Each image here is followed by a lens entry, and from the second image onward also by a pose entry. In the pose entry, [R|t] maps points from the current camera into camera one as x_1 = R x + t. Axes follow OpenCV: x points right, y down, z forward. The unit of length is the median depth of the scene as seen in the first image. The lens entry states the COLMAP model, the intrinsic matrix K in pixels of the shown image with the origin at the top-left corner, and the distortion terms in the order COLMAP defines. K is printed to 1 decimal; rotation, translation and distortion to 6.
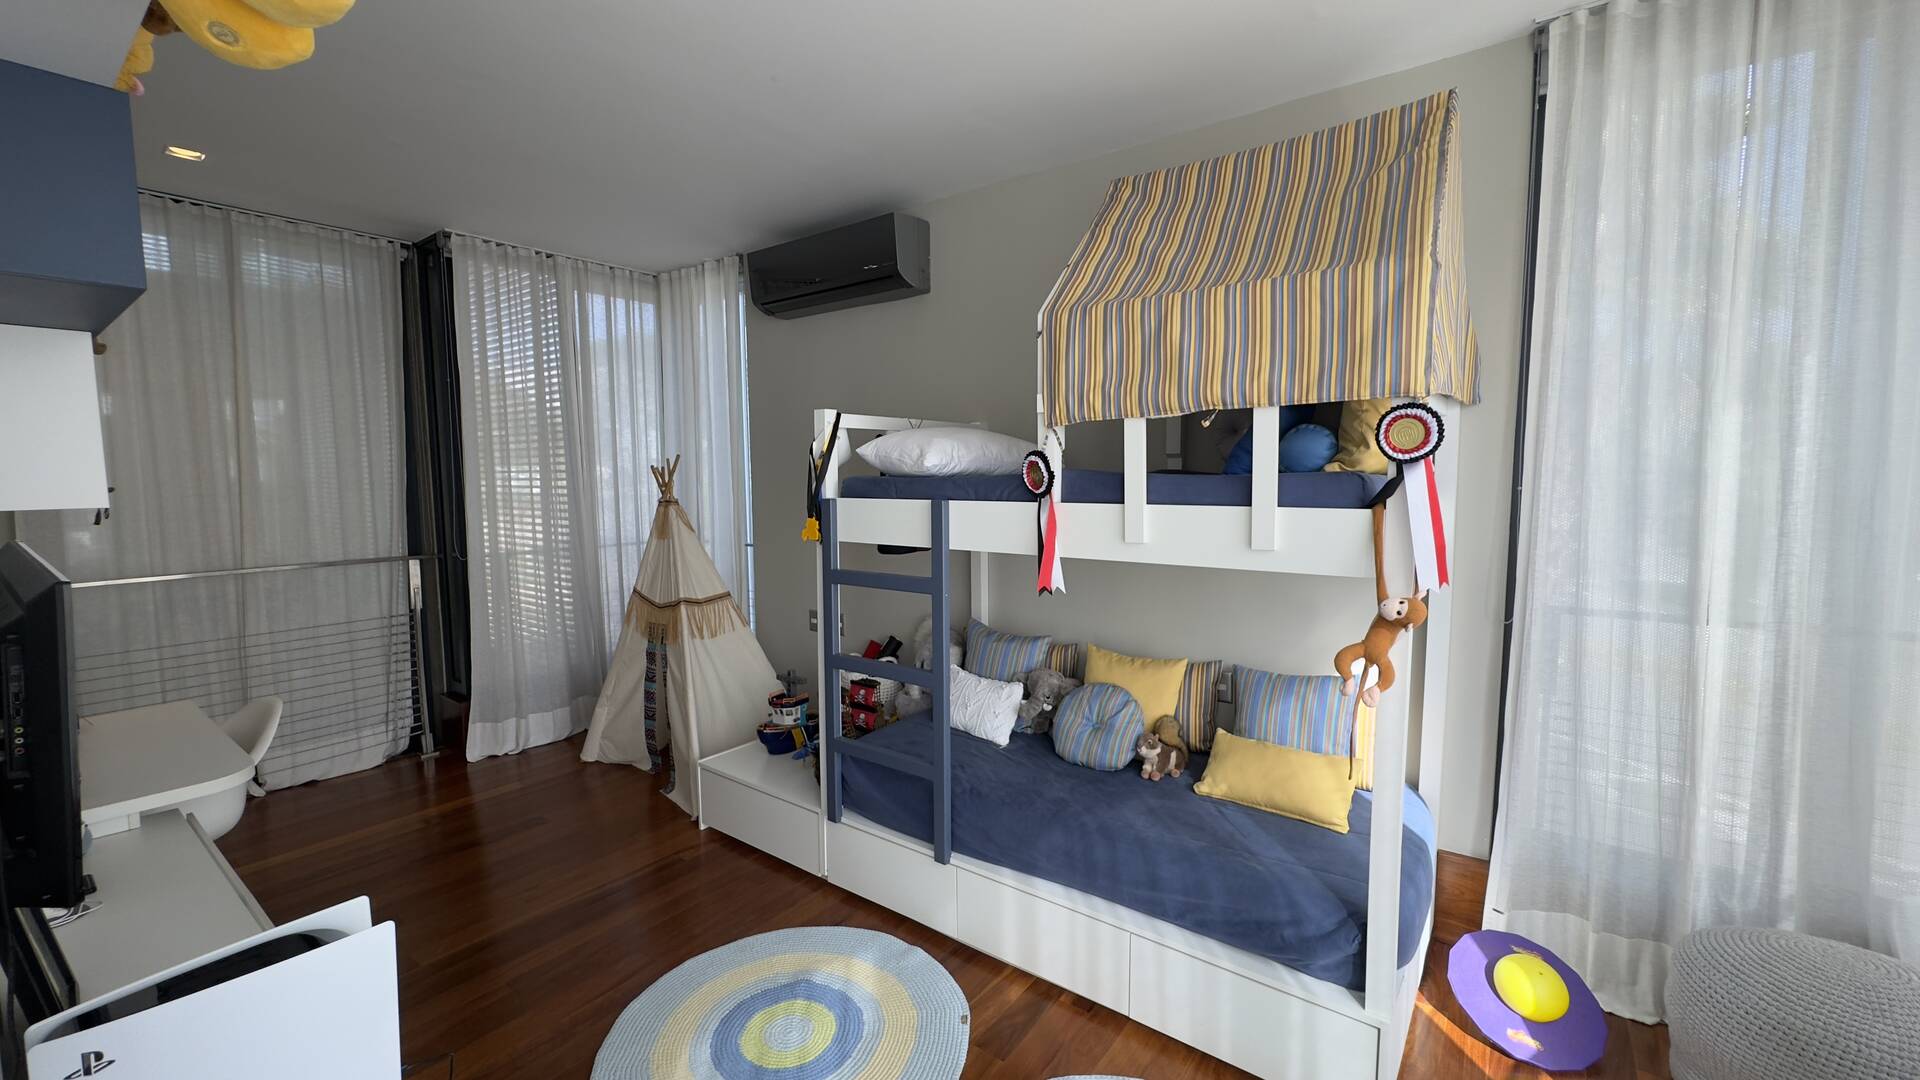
lens RADIAL K [[766.5, 0, 959.7], [0, 766.5, 536.4], [0, 0, 1]] dist [-0.001872, -0.000056]
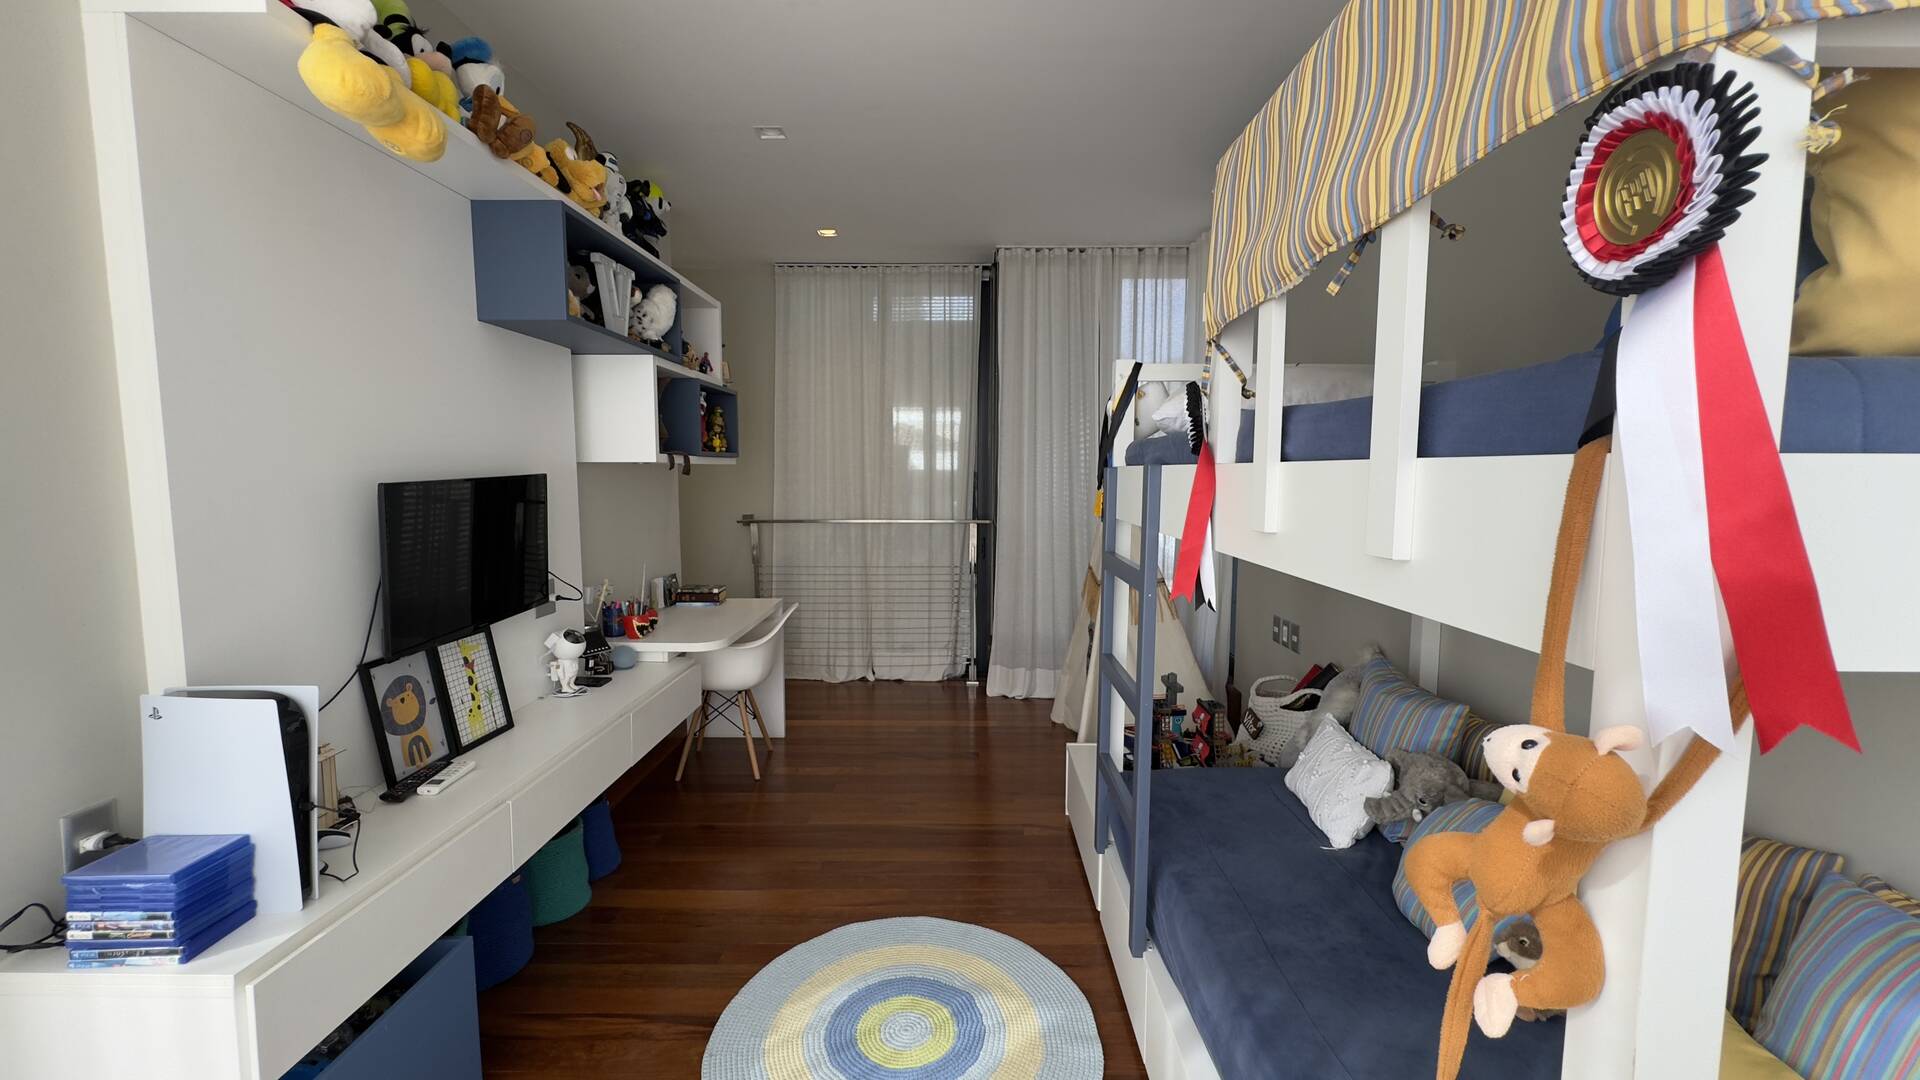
lens RADIAL K [[766.5, 0, 959.7], [0, 766.5, 536.4], [0, 0, 1]] dist [-0.001872, -0.000056]
pose [[0.594775, 0.076955, -0.800200, 0.351715], [-0.073474, 0.996445, 0.041216, 0.003377], [0.800527, 0.034280, 0.598315, 0.323100]]
